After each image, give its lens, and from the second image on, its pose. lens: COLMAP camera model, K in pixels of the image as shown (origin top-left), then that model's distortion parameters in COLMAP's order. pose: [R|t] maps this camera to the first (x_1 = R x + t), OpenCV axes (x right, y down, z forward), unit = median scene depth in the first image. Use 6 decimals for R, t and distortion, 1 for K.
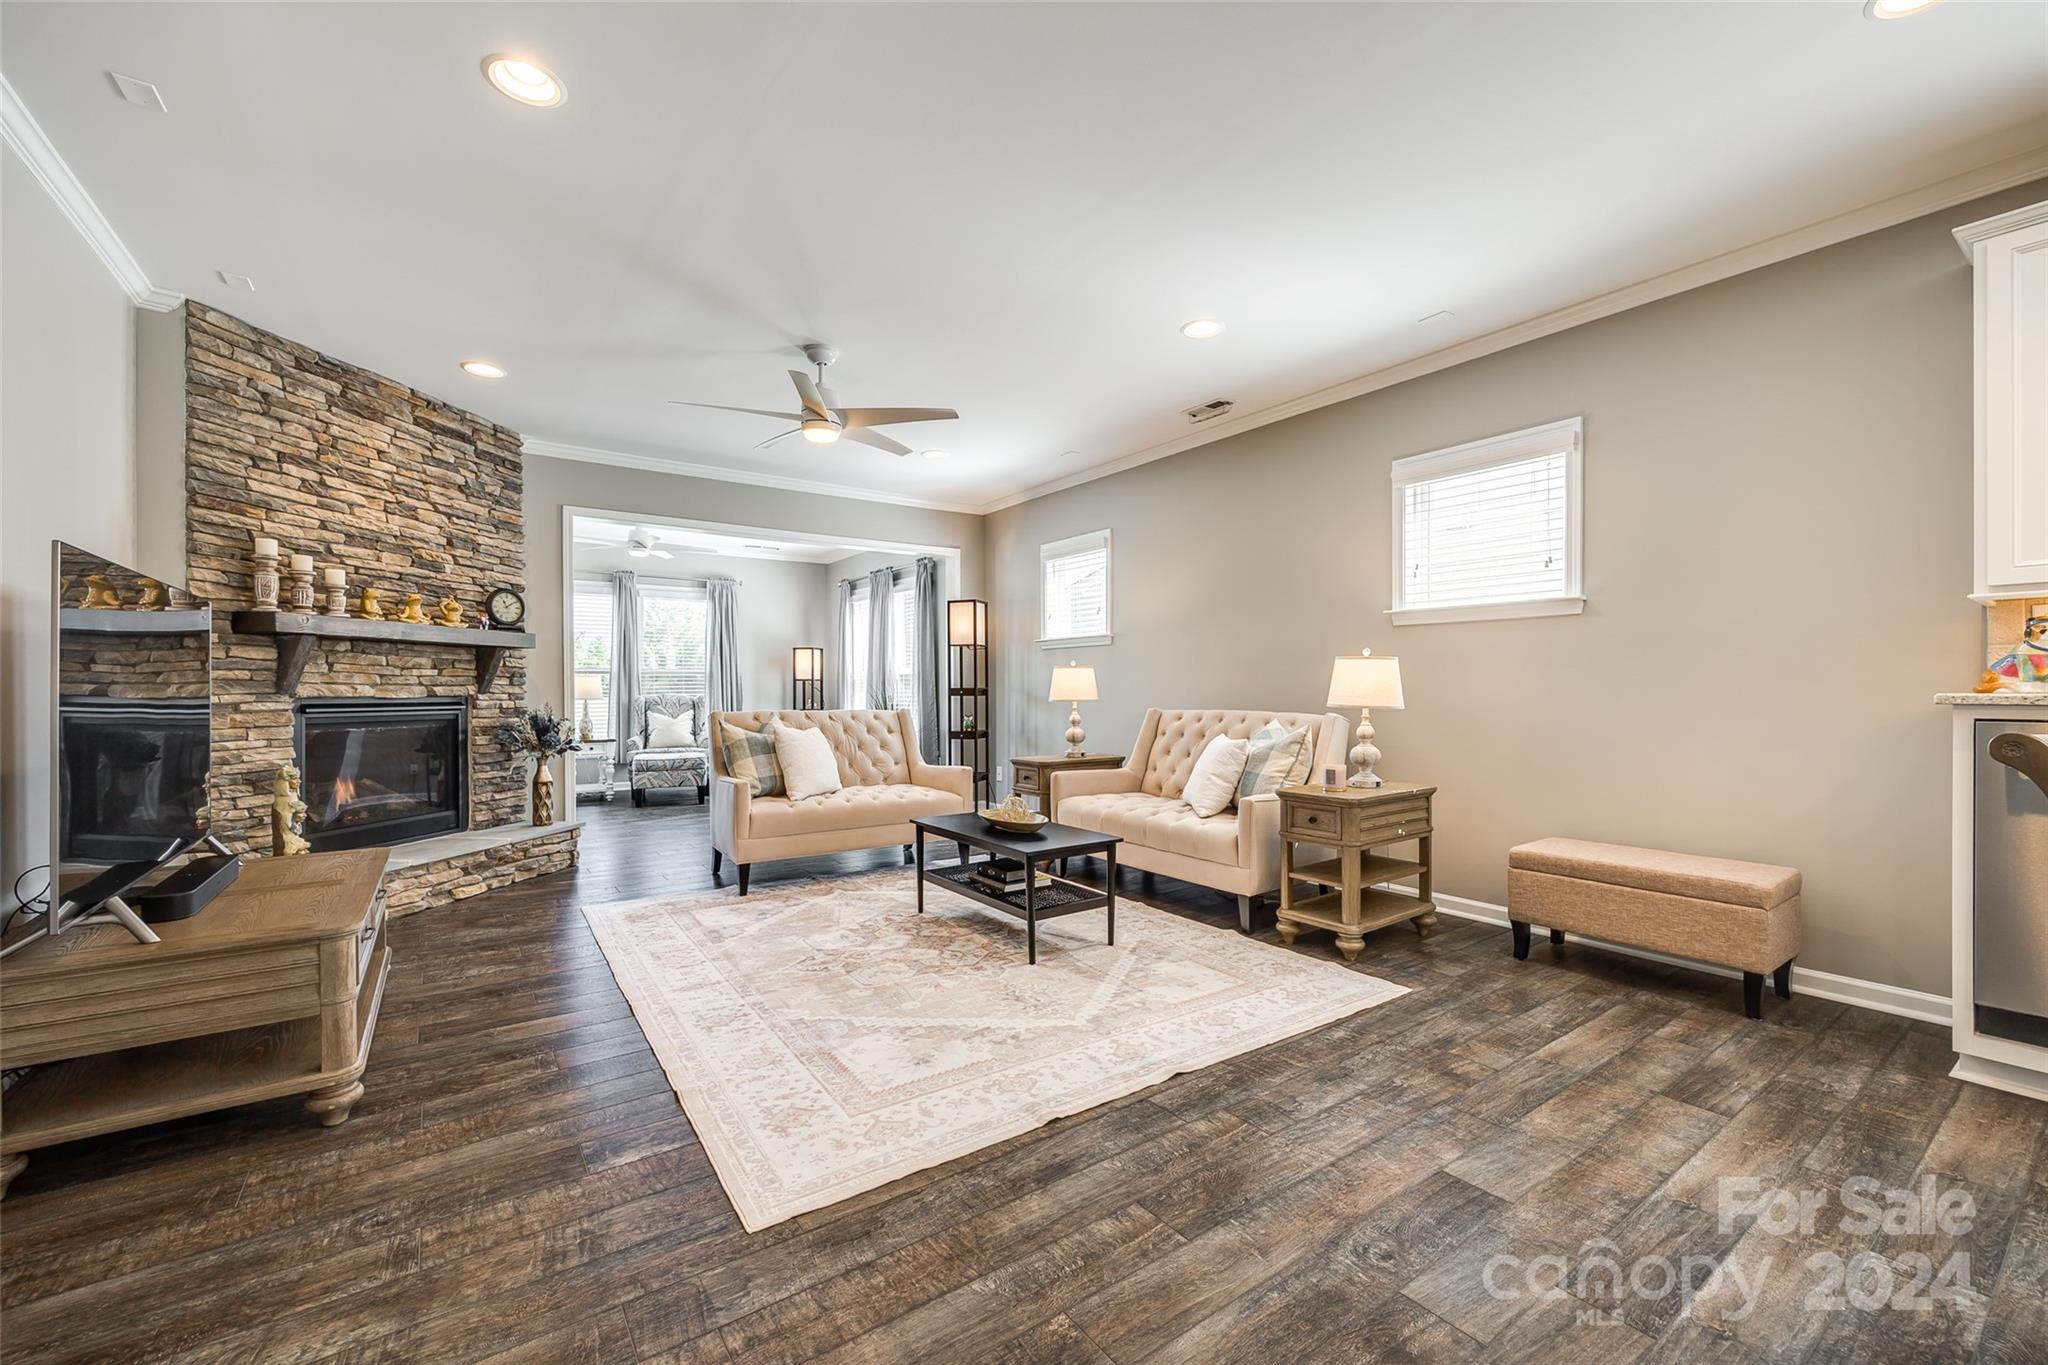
lens RADIAL K [[827.1, 0, 1021.7], [0, 827.1, 698.9], [0, 0, 1]] dist [-0.003606, -0.000385]
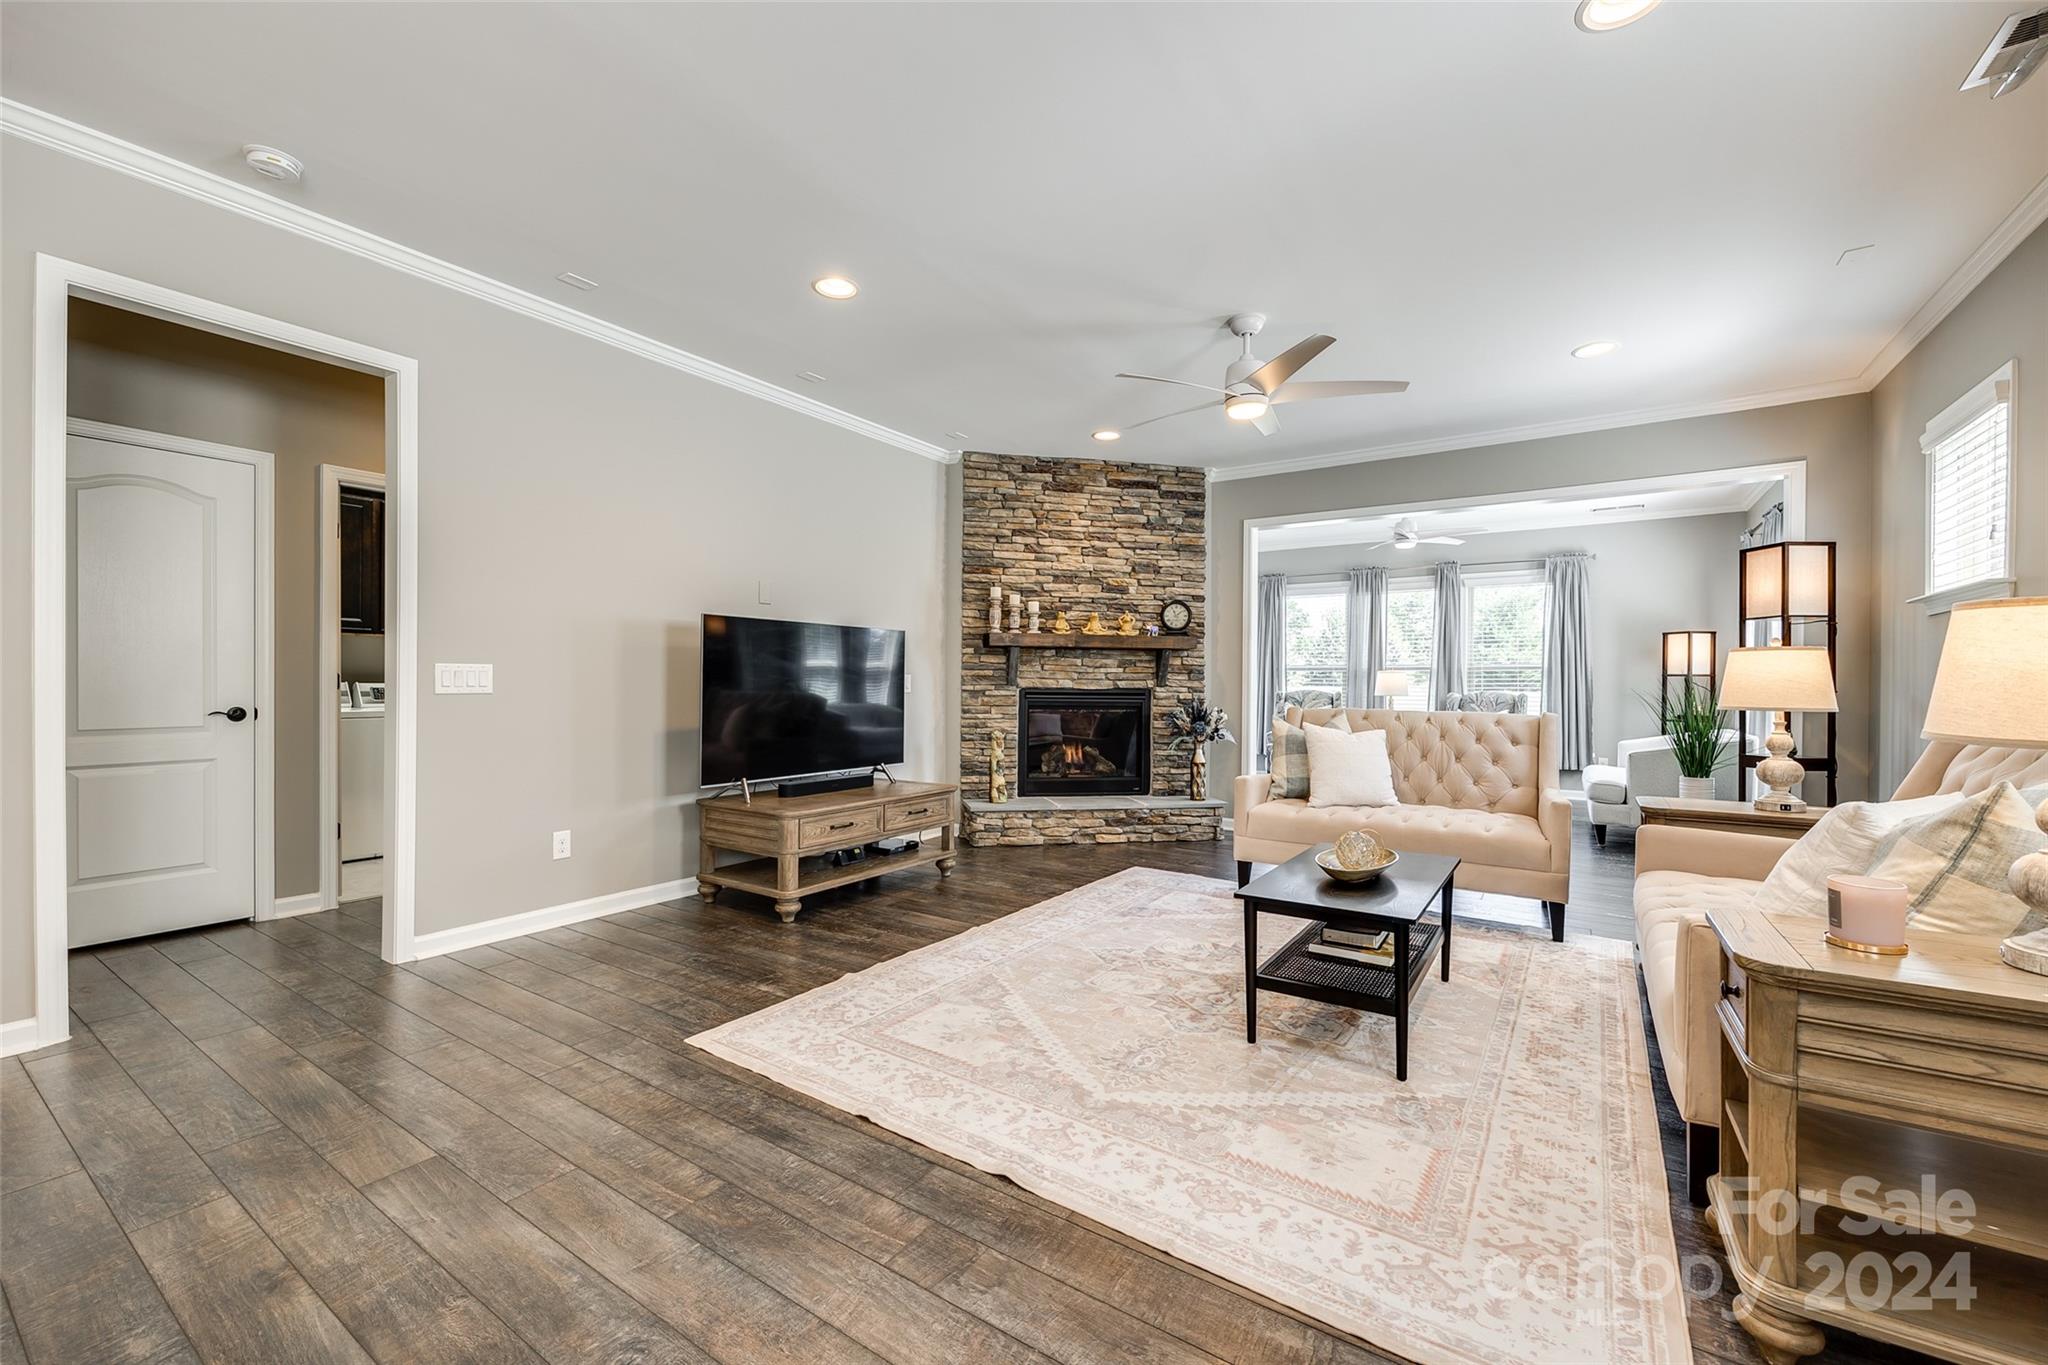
lens RADIAL K [[827.1, 0, 1003.7], [0, 827.1, 689.2], [0, 0, 1]] dist [-0.003606, -0.000385]
pose [[0.349512, 0.011116, -0.936866, 0.582064], [-0.019237, 0.999804, 0.004686, -0.005383], [0.936734, 0.016384, 0.349657, 0.460099]]
